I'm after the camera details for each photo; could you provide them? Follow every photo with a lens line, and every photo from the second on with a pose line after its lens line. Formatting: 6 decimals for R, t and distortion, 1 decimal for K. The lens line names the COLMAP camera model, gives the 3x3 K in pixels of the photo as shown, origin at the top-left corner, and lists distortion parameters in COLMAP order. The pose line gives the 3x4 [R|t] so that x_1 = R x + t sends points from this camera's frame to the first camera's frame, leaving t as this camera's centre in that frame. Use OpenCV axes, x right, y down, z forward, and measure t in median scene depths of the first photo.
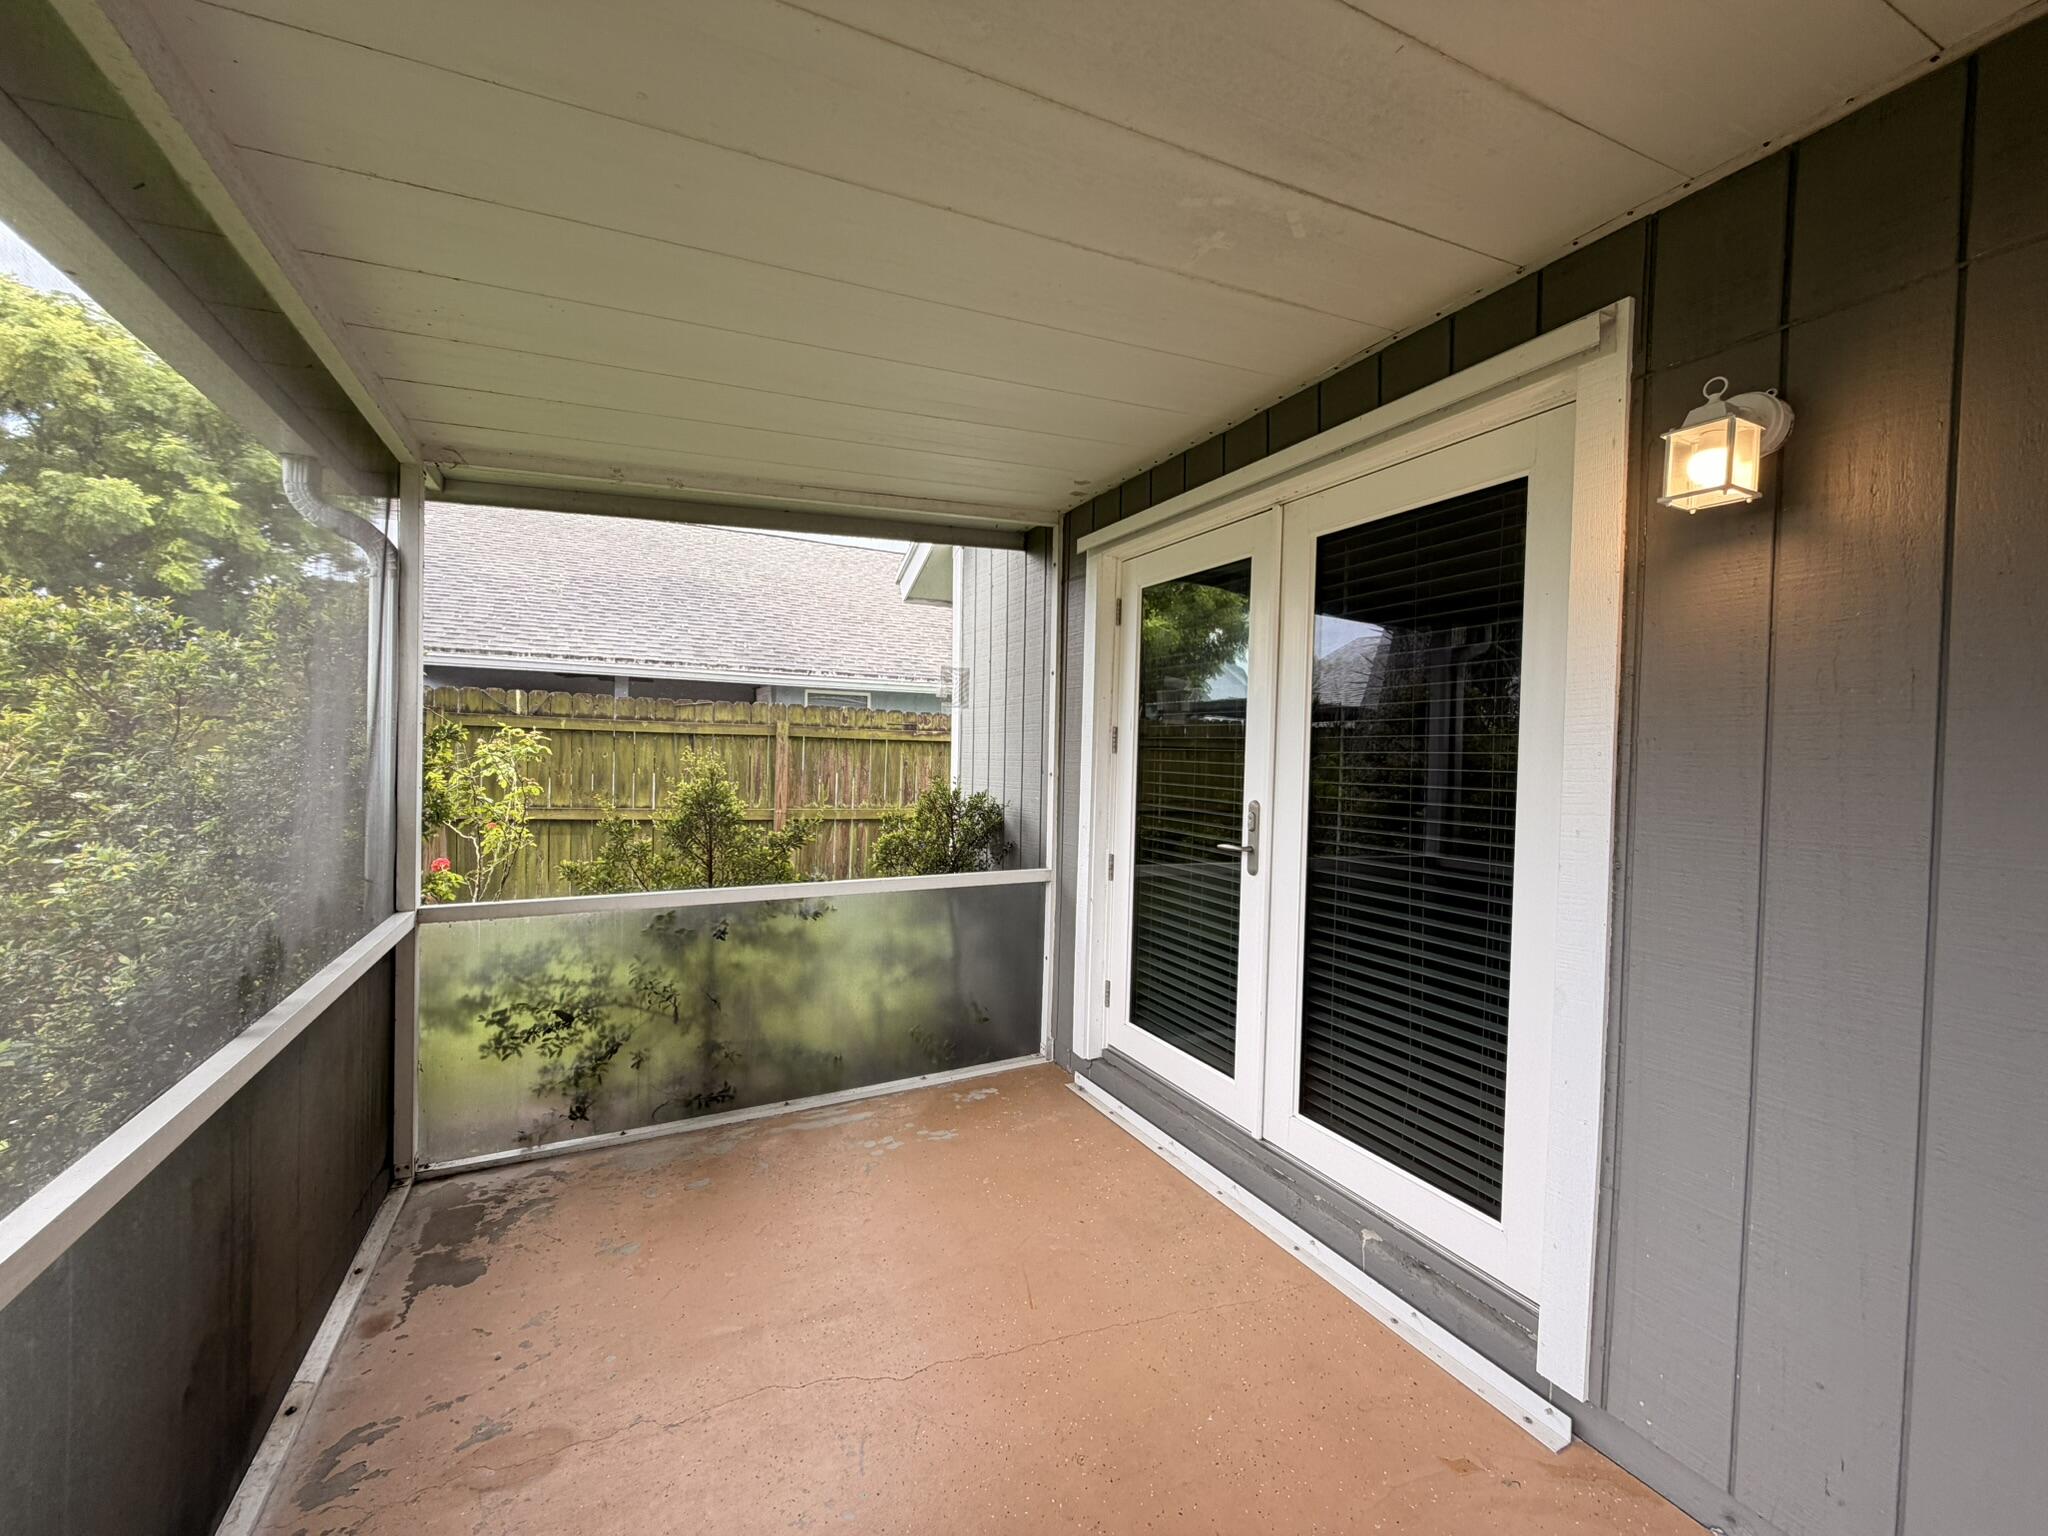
lens RADIAL K [[816.2, 0, 1019.3], [0, 816.2, 765.1], [0, 0, 1]] dist [0.000348, 0.000689]
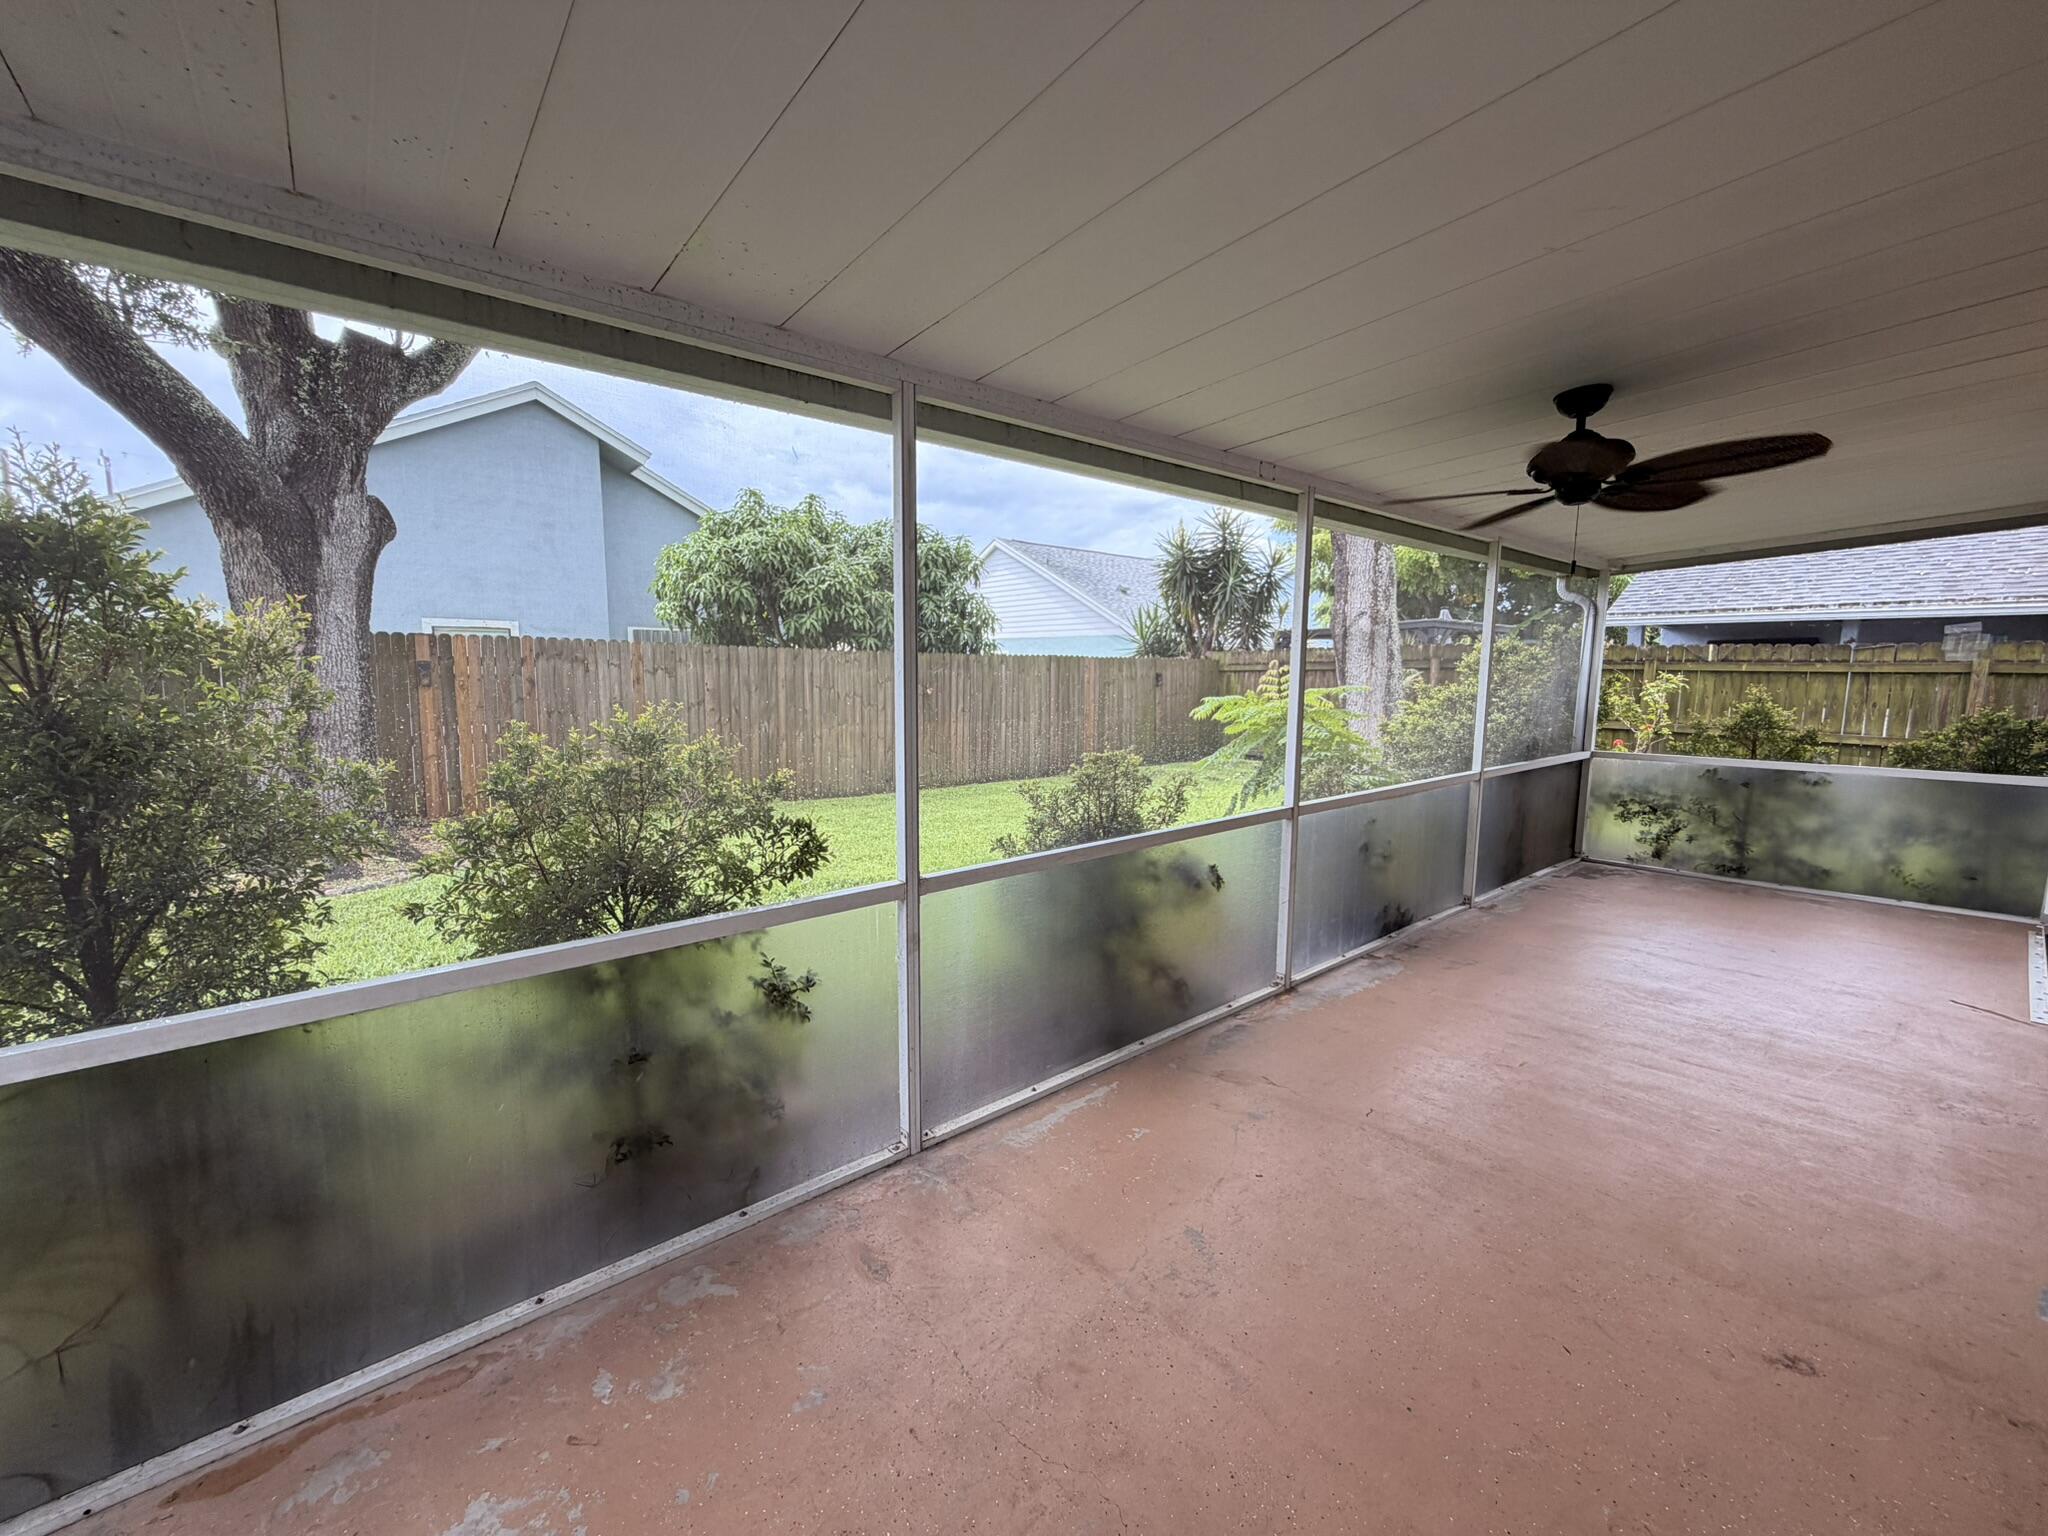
lens RADIAL K [[816.2, 0, 1019.3], [0, 816.2, 765.1], [0, 0, 1]] dist [0.000348, 0.000689]
pose [[0.226362, 0.092863, -0.969606, 0.980895], [-0.017945, 0.995674, 0.091170, 0.020085], [0.973878, -0.003238, 0.227049, -0.963985]]
